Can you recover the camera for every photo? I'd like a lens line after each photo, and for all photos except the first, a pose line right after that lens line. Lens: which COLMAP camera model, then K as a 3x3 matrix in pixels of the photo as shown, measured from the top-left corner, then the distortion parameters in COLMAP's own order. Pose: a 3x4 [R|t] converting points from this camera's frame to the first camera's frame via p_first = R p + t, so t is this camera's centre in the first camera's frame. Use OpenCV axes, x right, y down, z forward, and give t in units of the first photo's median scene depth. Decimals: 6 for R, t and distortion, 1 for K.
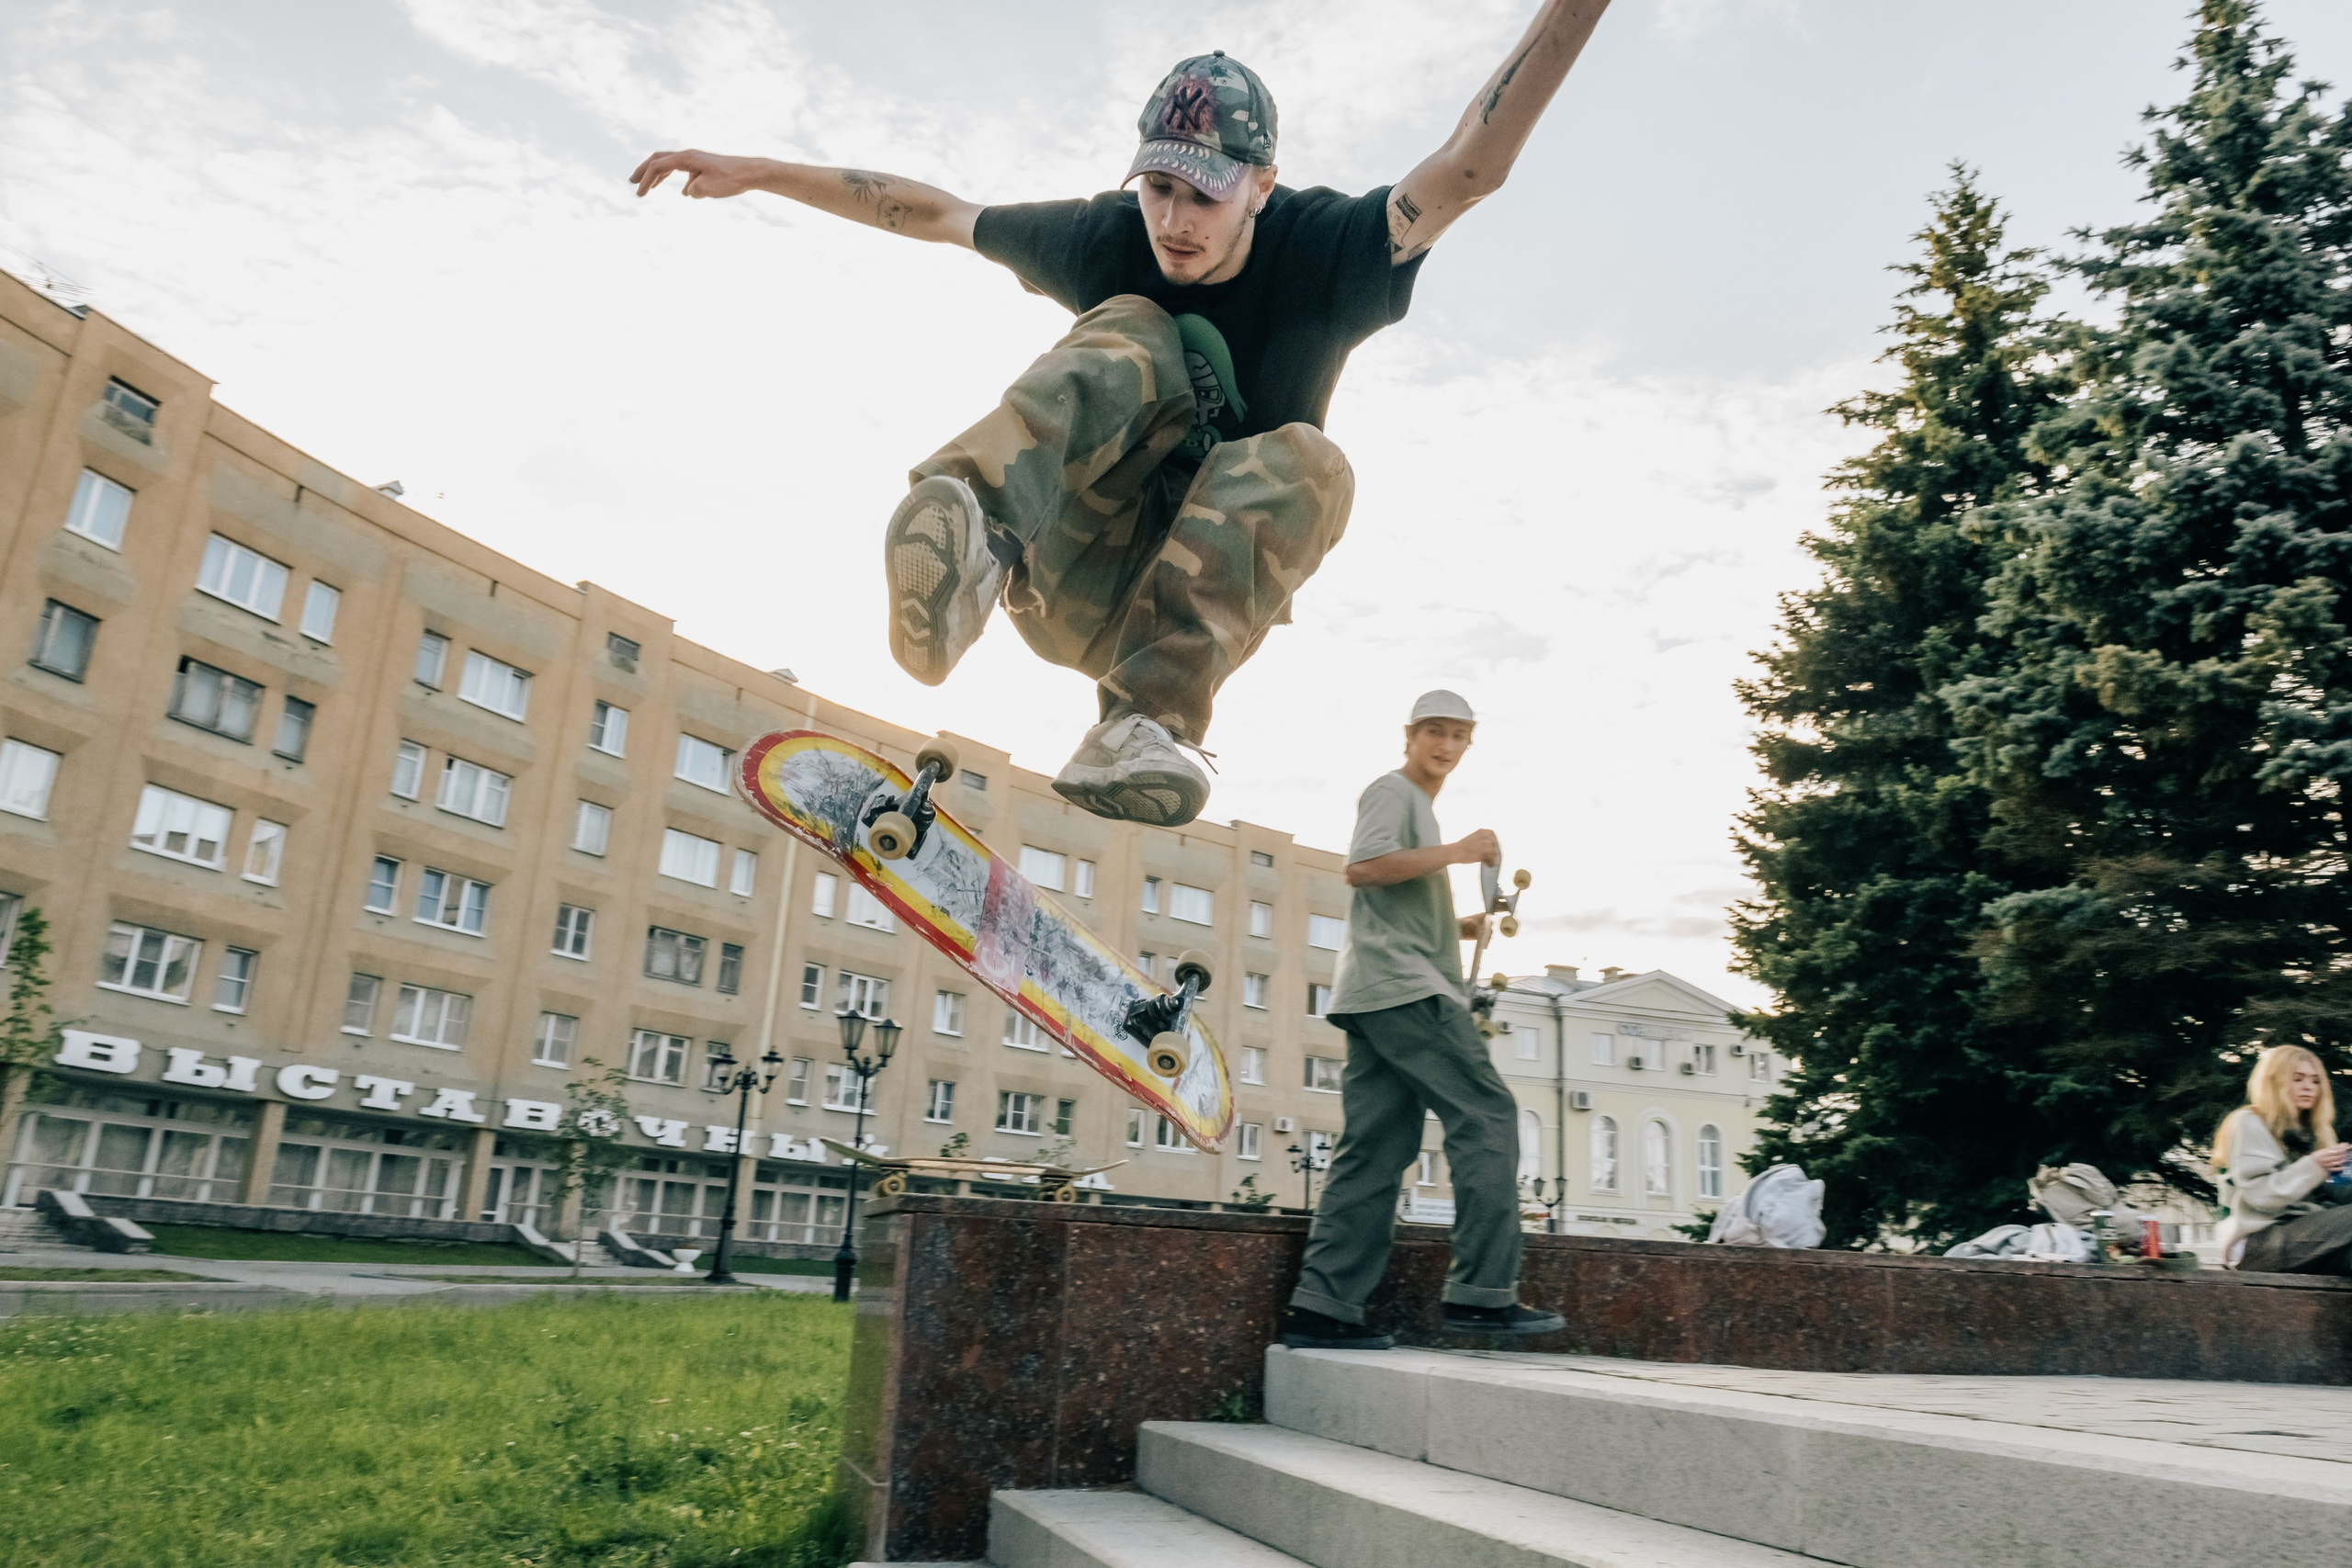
lens RADIAL K [[1584.3, 0, 1216.6], [0, 1584.3, 764.6], [0, 0, 1]] dist [-0.021080, -0.004700]
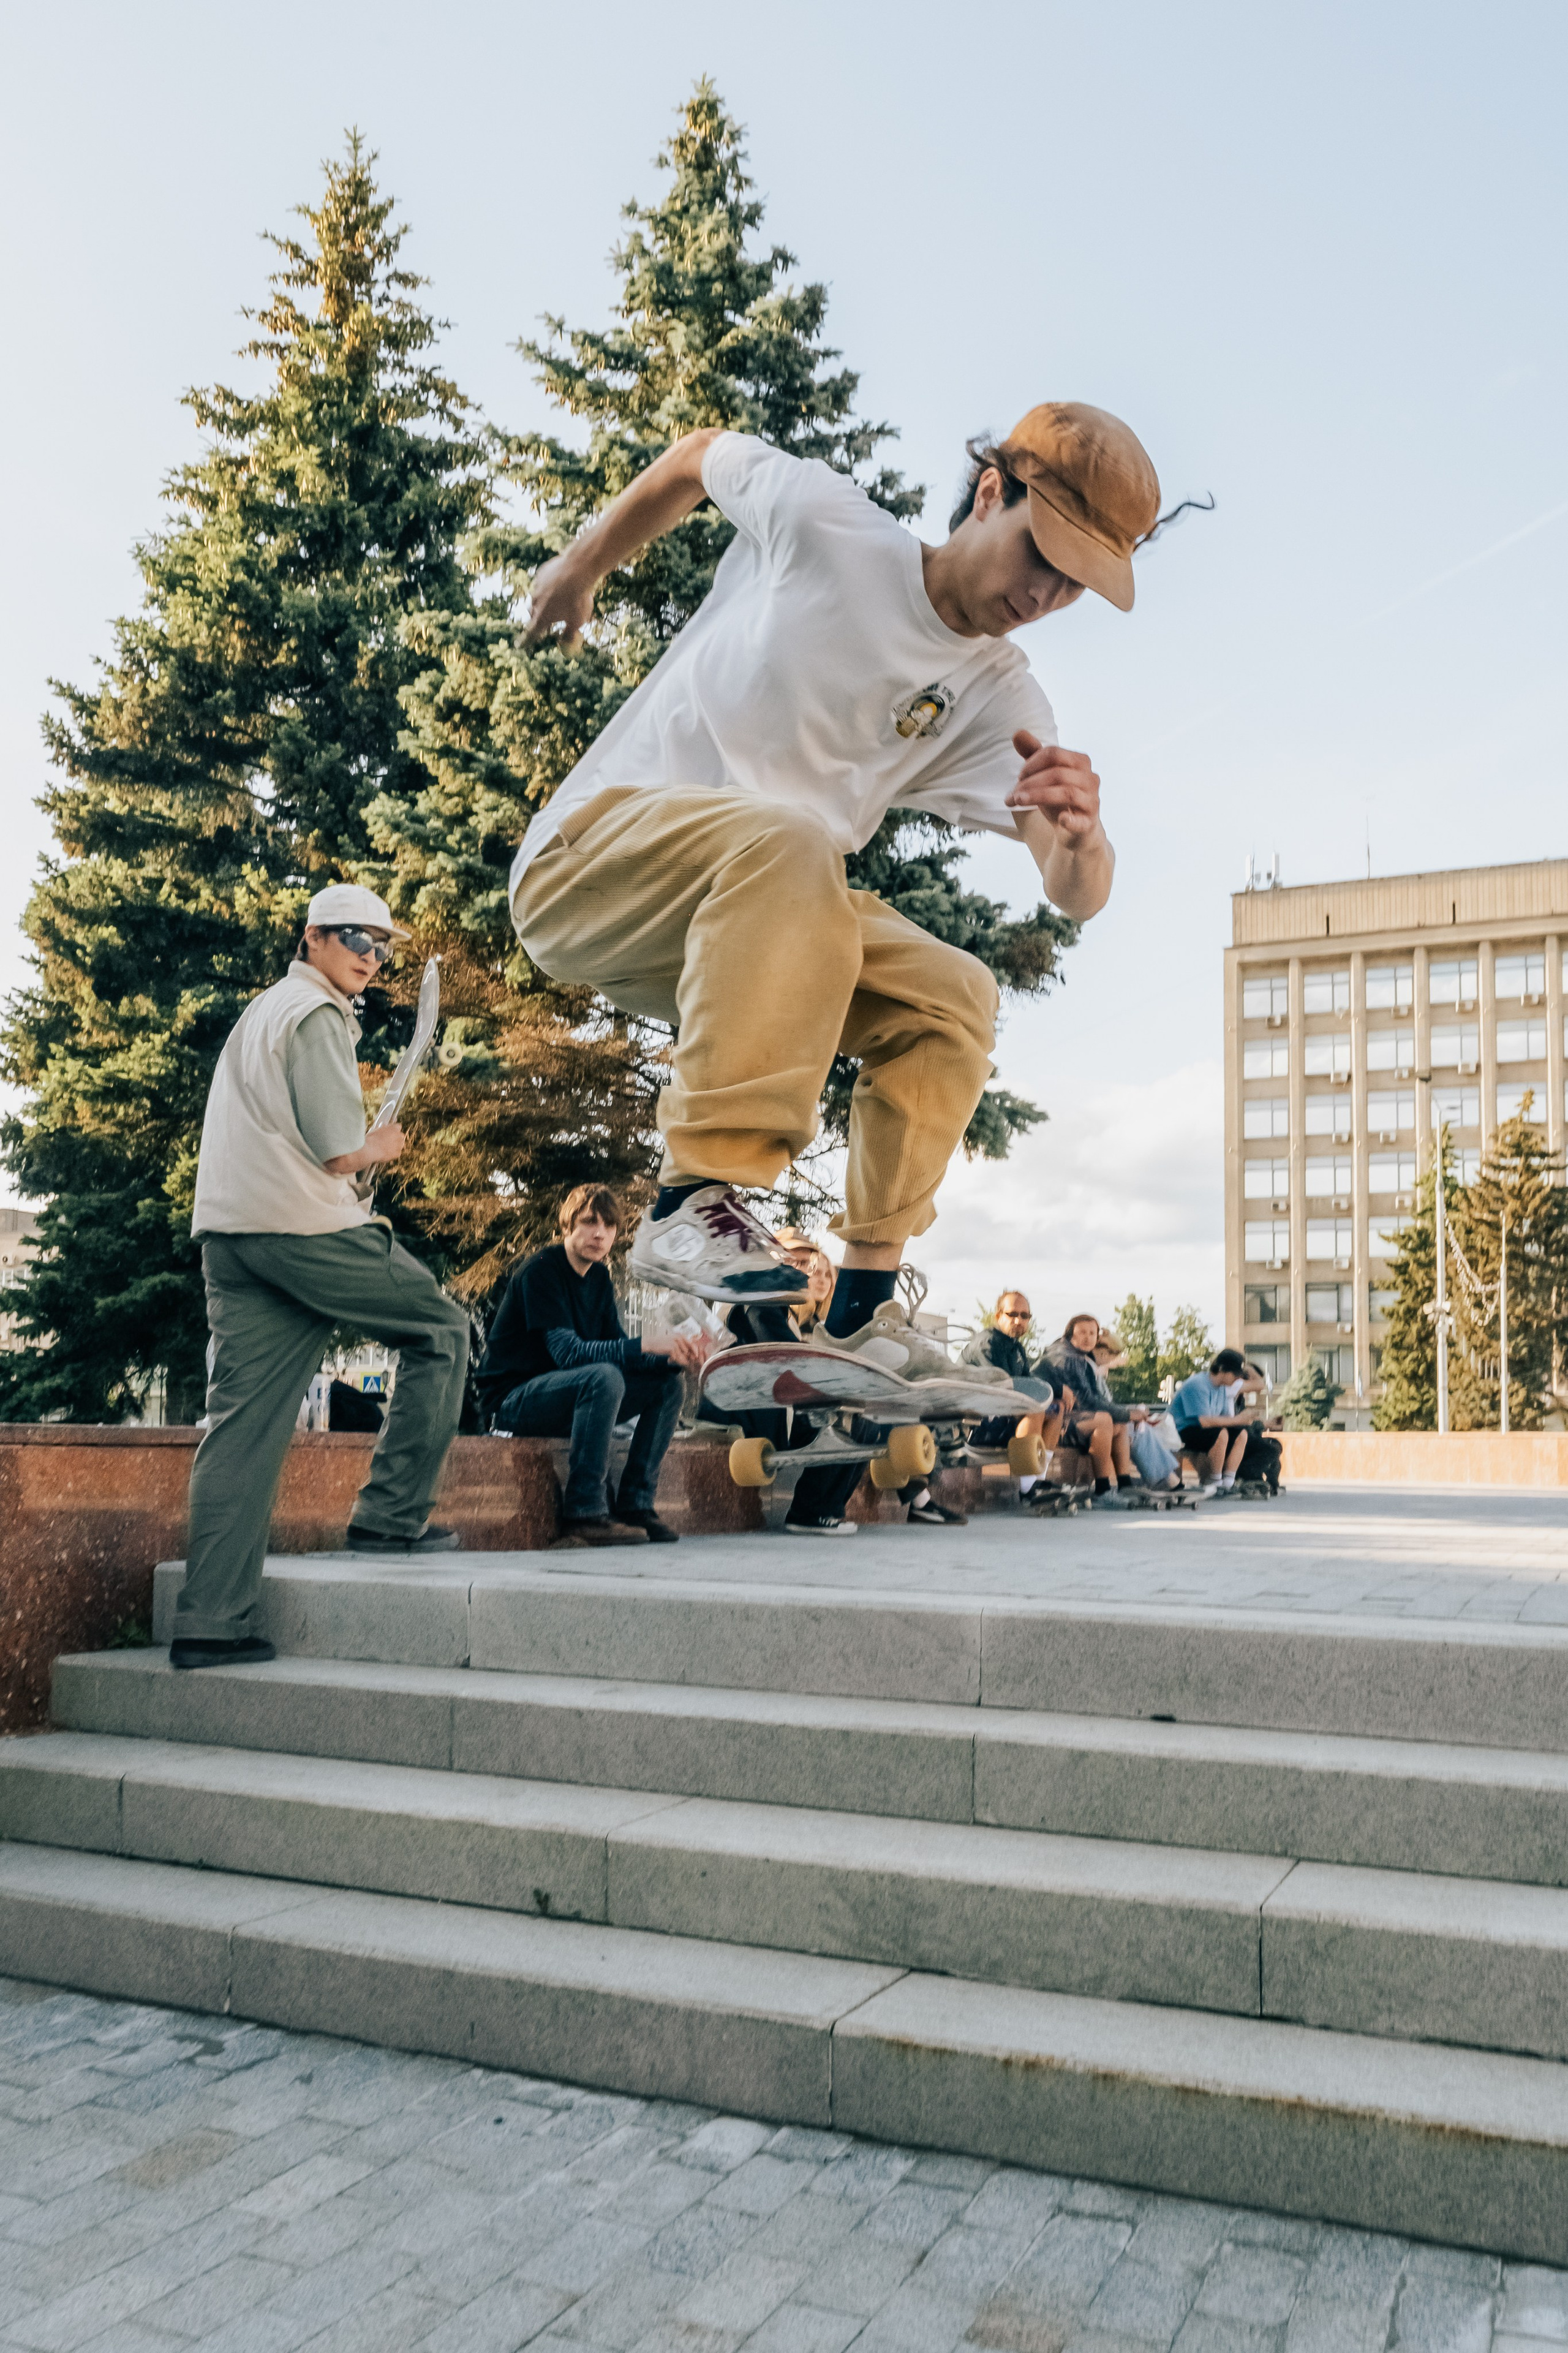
lens RADIAL K [[1964.8, 0, 621.1], [0, 1964.8, 1298.7], [0, 0, 1]] dist [-0.022874, -0.013165]
pose [[0.737750, 0.013409, 0.674940, -0.145989], [-0.189556, 0.963694, 0.188050, -0.012131], [-0.647914, -0.266673, 0.713507, 0.015633]]
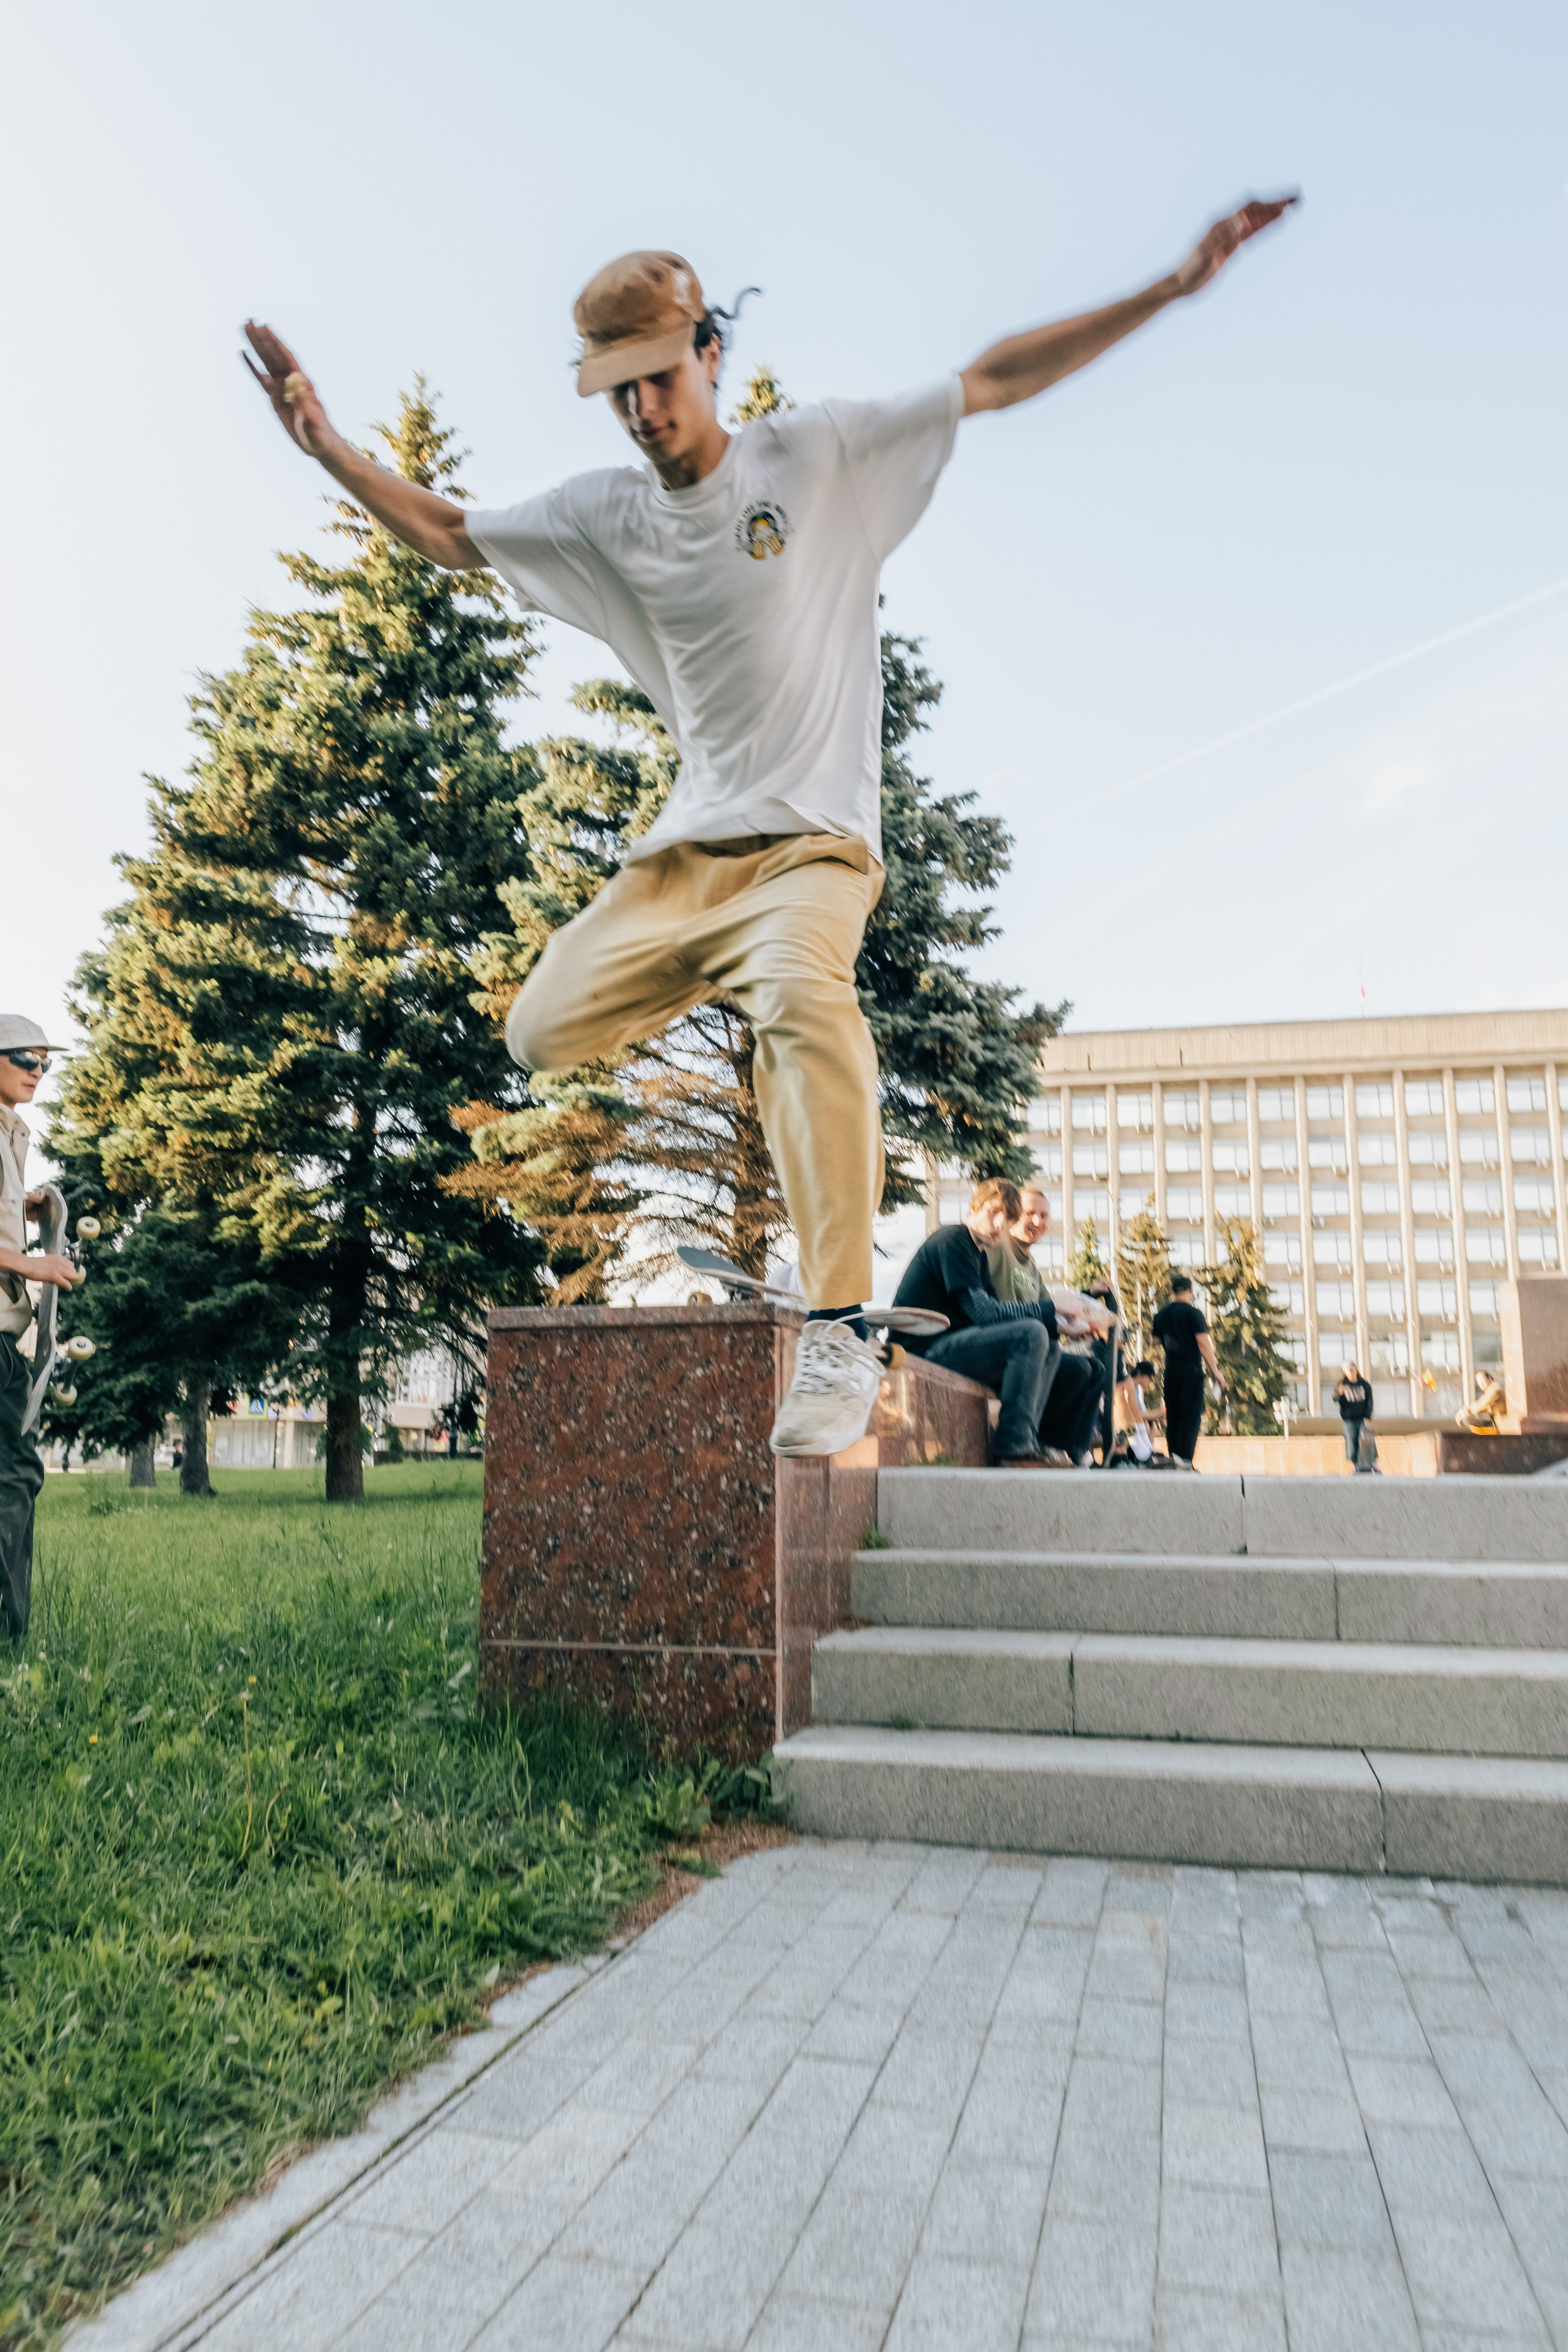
lens RADIAL K [[1569.0, 0, 813.5], [0, 1569.0, 1148.5], [0, 0, 1]] dist [-0.018667, -0.003534]
pose [[0.564609, 0.124236, 0.815955, -0.210238], [-0.242095, 0.970050, 0.019822, 0.038828], [-0.789054, -0.208730, 0.577776, 0.127036]]
